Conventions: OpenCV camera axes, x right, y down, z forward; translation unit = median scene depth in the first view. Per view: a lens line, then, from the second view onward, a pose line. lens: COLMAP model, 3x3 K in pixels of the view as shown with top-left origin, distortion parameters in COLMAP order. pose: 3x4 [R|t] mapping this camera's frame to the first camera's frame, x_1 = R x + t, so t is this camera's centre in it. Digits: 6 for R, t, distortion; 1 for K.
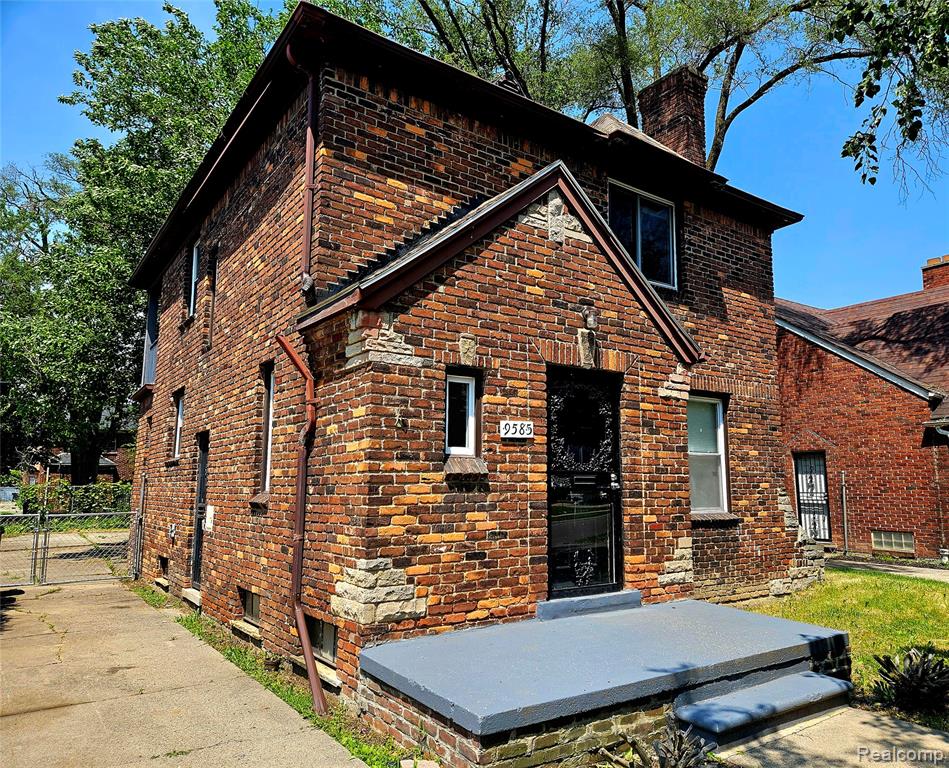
lens RADIAL K [[675.4, 0, 517.2], [0, 675.4, 386.4], [0, 0, 1]] dist [0.086540, -0.076778]
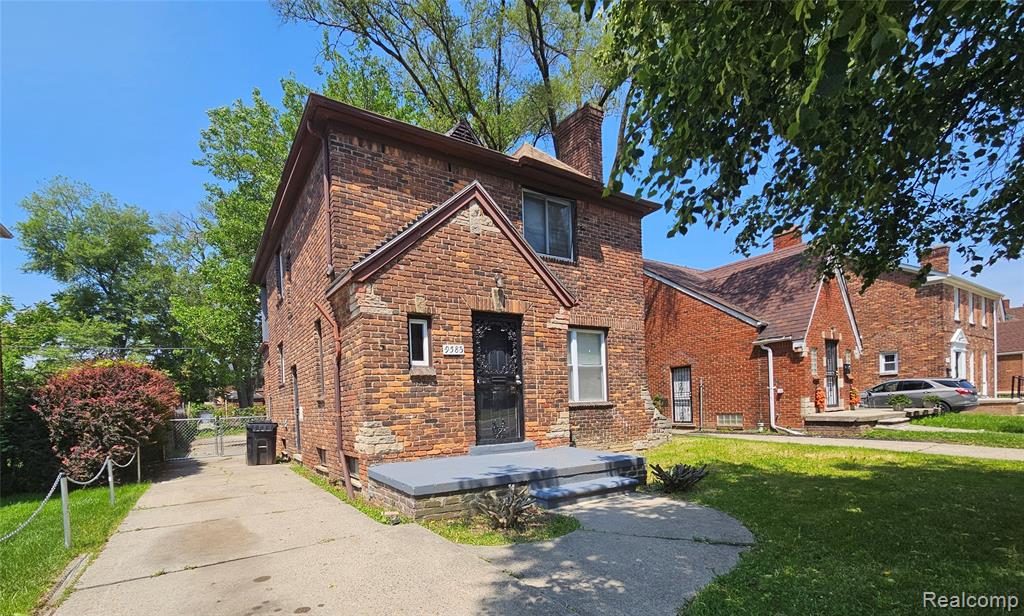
lens RADIAL K [[449.2, 0, 472.7], [0, 449.2, 412.9], [0, 0, 1]] dist [0.000622, 0.000388]
pose [[0.994640, -0.034649, -0.097421, 0.135844], [0.049801, 0.986232, 0.157687, 0.039390], [0.090616, -0.161694, 0.982672, -0.124629]]
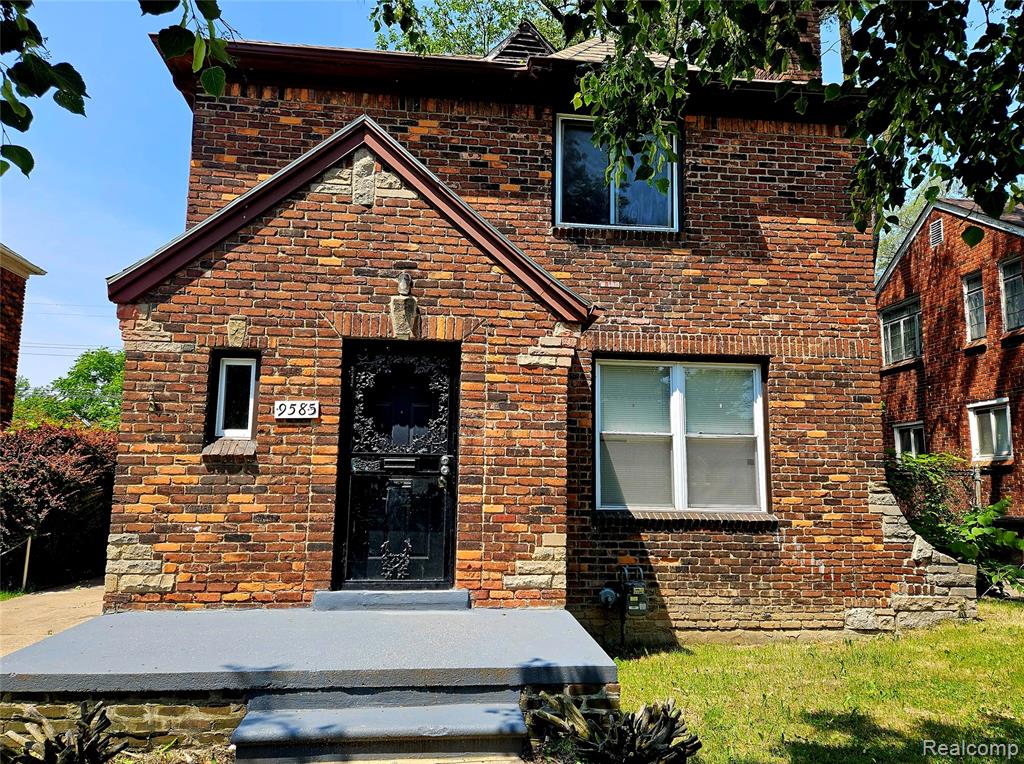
lens RADIAL K [[678.7, 0, 500.8], [0, 678.7, 398.0], [0, 0, 1]] dist [0.089122, -0.073013]
pose [[0.854934, -0.052505, -0.516072, 0.660087], [0.061566, 0.998103, 0.000444, 0.057168], [0.515070, -0.032152, 0.856545, 0.284537]]
